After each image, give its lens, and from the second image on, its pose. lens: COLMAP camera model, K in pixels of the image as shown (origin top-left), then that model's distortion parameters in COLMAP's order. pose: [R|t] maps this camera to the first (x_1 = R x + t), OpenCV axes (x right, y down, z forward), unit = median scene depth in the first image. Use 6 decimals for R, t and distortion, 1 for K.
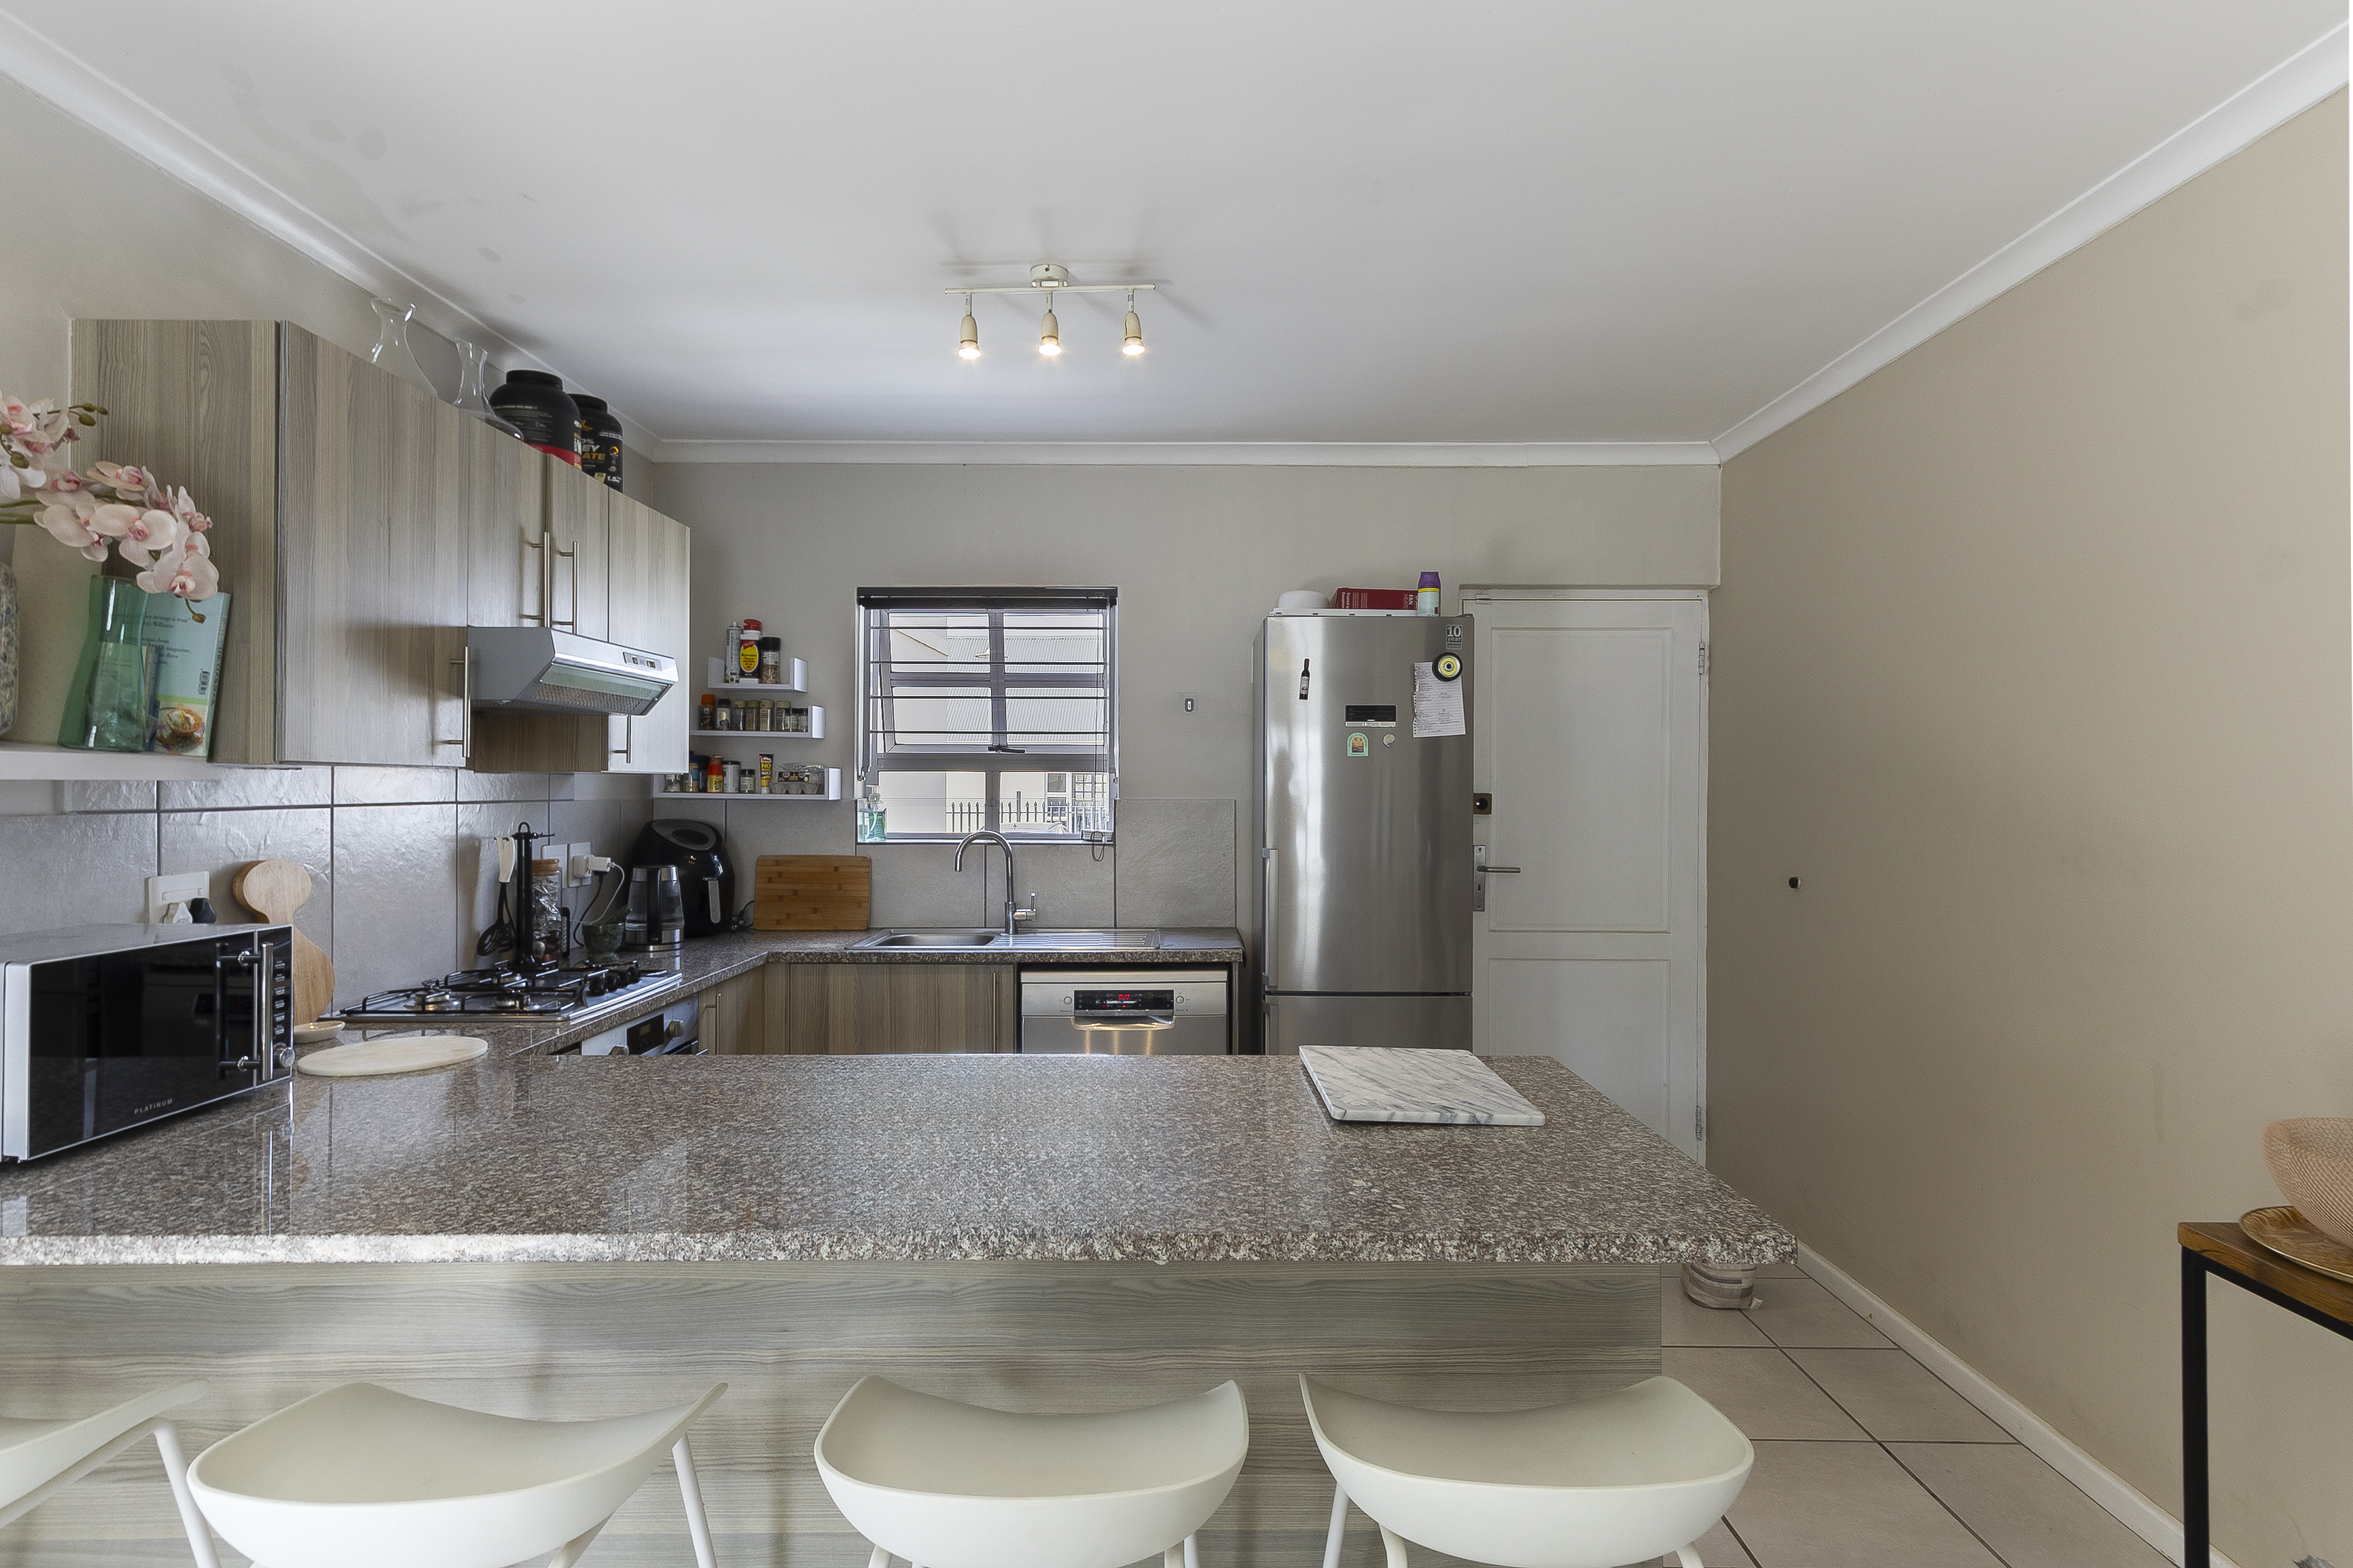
lens RADIAL K [[1258.2, 0, 1139.8], [0, 1258.2, 790.7], [0, 0, 1]] dist [0.002822, 0.000158]
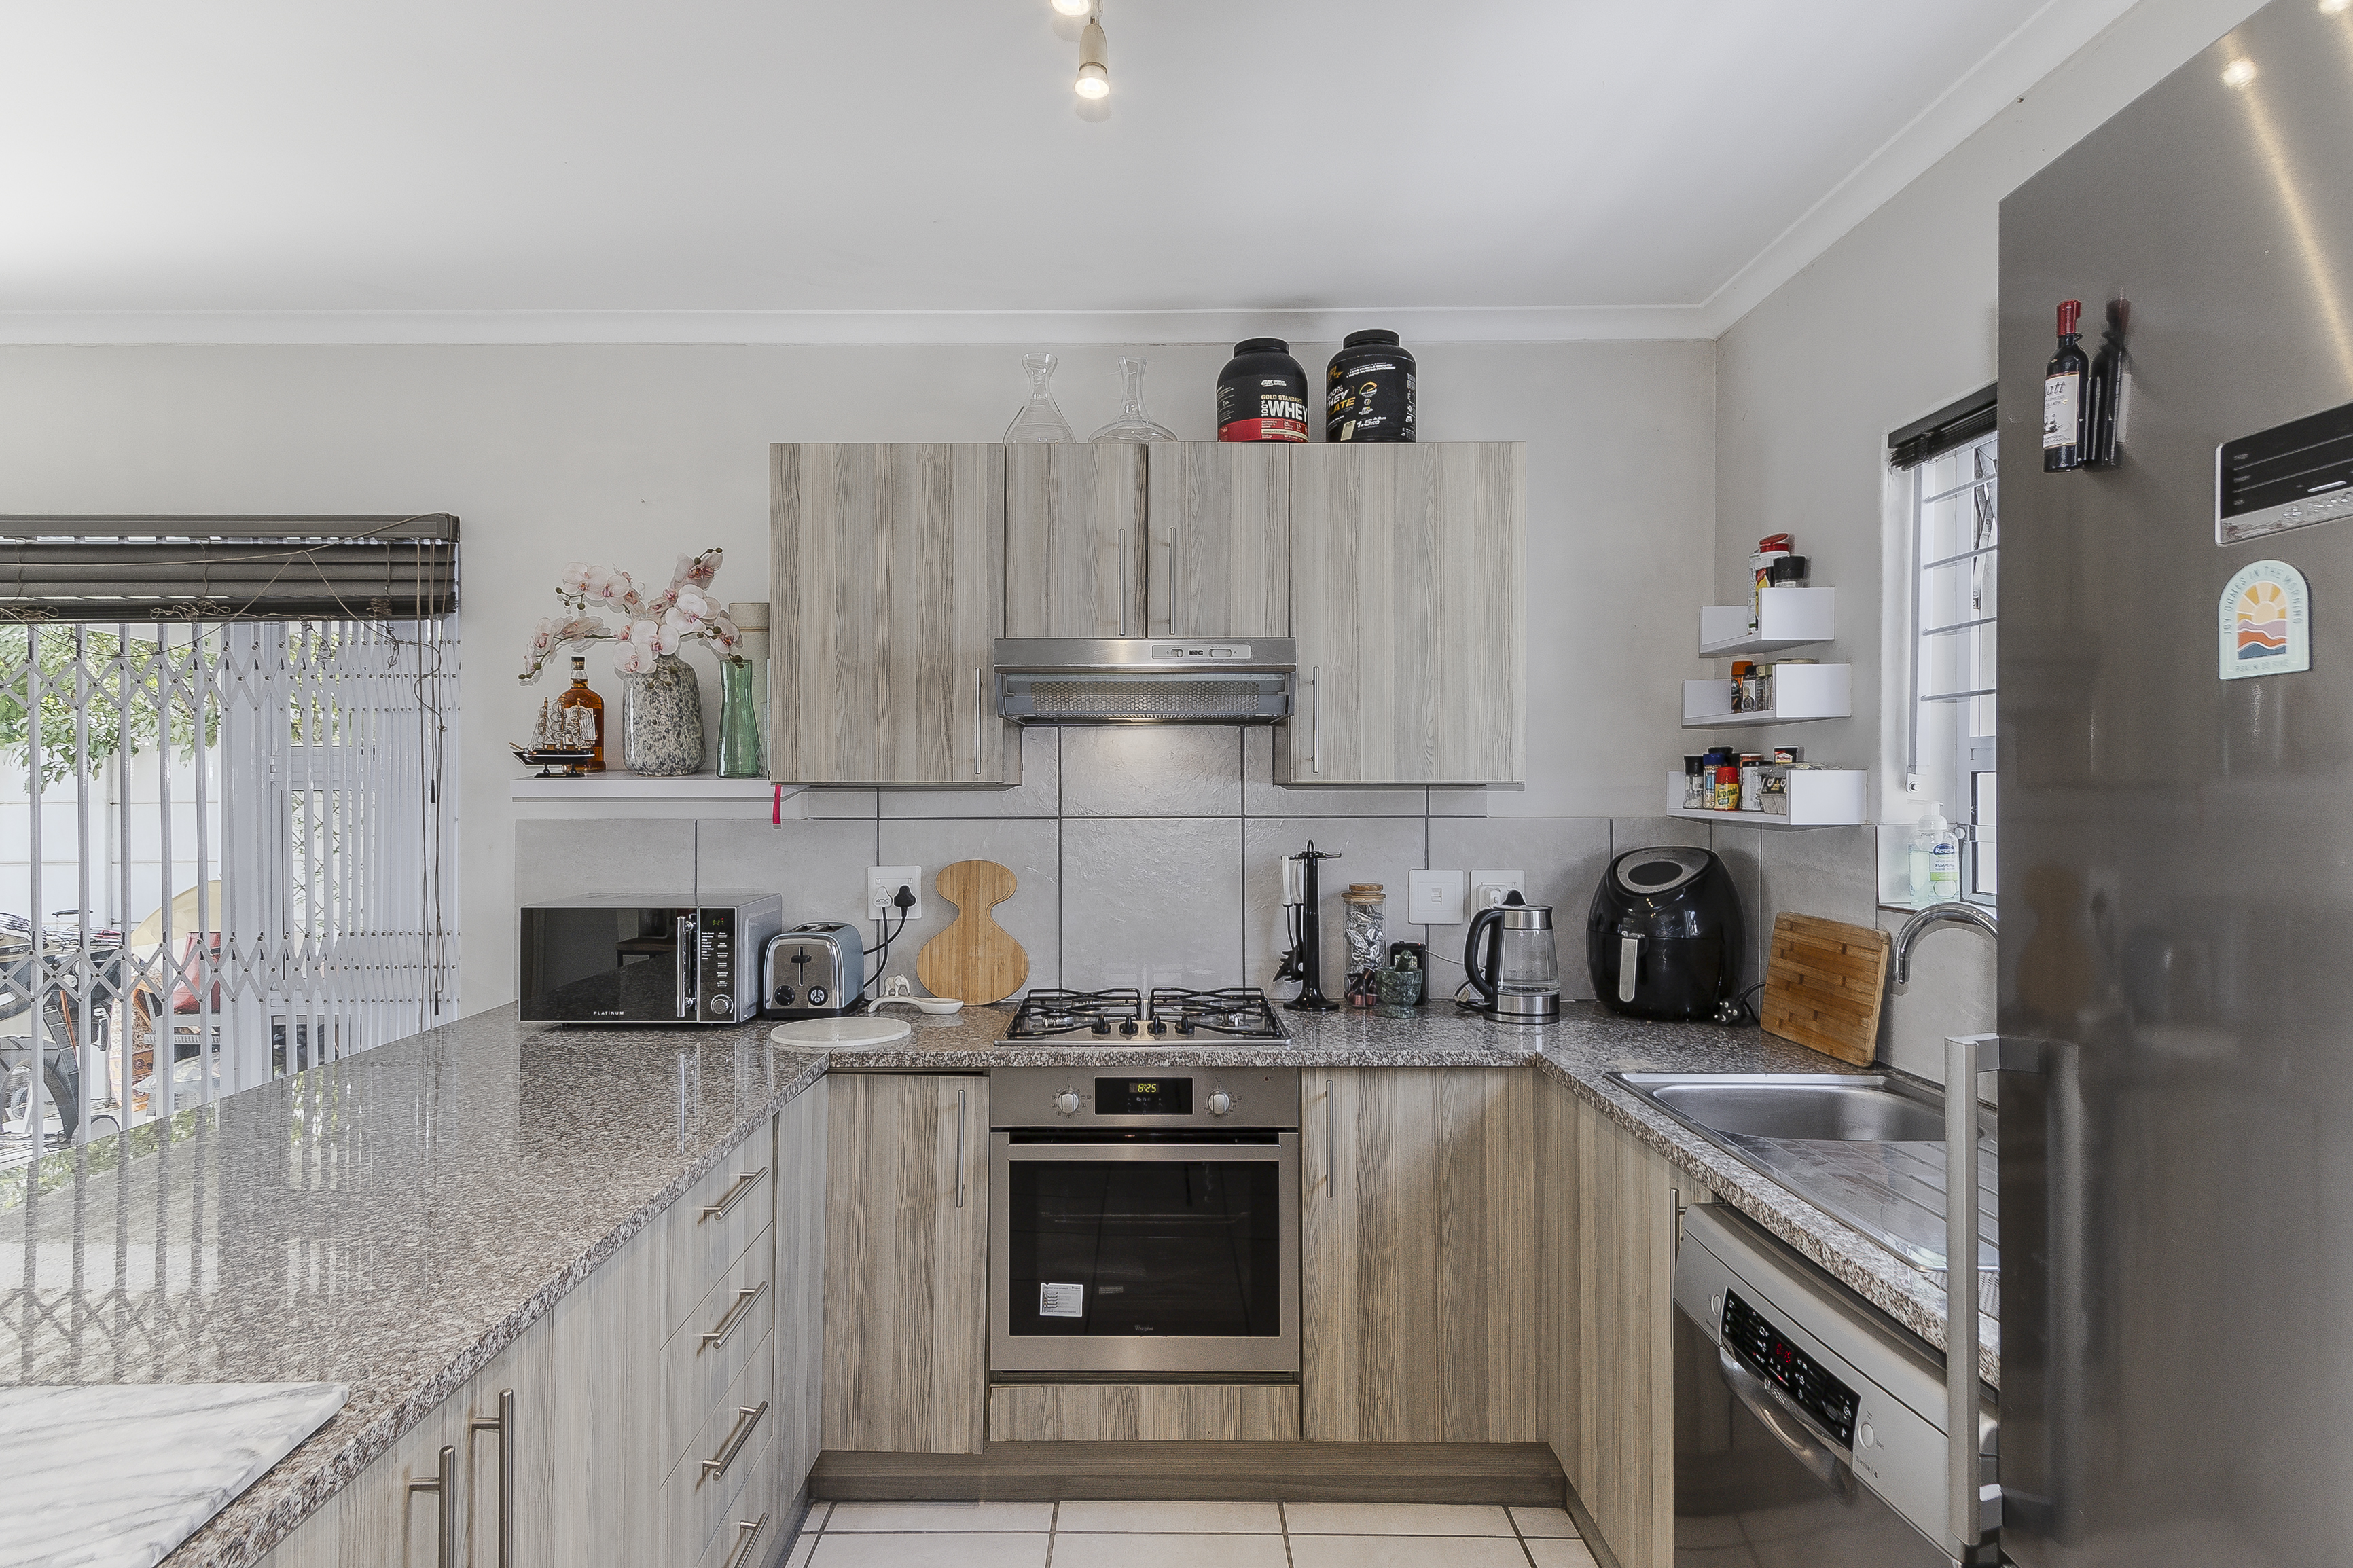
lens RADIAL K [[1258.2, 0, 1139.8], [0, 1258.2, 790.7], [0, 0, 1]] dist [0.002822, 0.000158]
pose [[0.022565, -0.001665, -0.999744, 0.320187], [-0.002171, 0.999996, -0.001715, -0.006751], [0.999743, 0.002209, 0.022561, 0.684156]]
